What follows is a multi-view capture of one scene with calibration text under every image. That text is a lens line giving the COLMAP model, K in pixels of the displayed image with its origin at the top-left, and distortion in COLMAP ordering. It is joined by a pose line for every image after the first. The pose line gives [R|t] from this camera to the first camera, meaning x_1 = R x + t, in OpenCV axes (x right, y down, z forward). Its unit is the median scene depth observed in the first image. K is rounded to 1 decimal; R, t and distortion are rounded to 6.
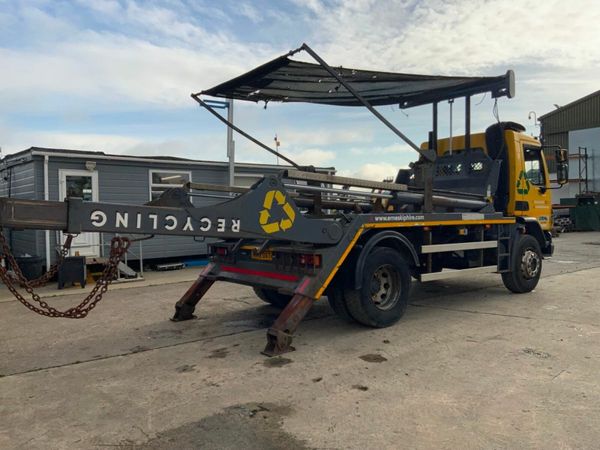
lens RADIAL K [[498.5, 0, 300.0], [0, 498.5, 225.0], [0, 0, 1]] dist [0.041247, -0.085525]
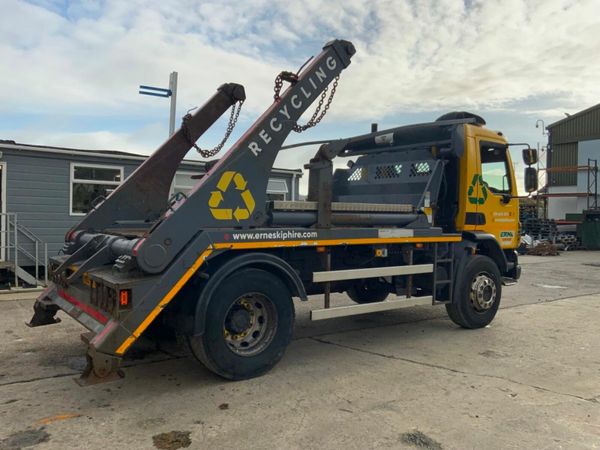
lens RADIAL K [[501.7, 0, 298.5], [0, 501.7, 232.5], [0, 0, 1]] dist [0.038438, -0.082904]
pose [[0.999016, 0.035611, -0.026440, 0.182746], [-0.035562, 0.999365, 0.002310, -0.008150], [0.026506, -0.001368, 0.999648, 0.194993]]
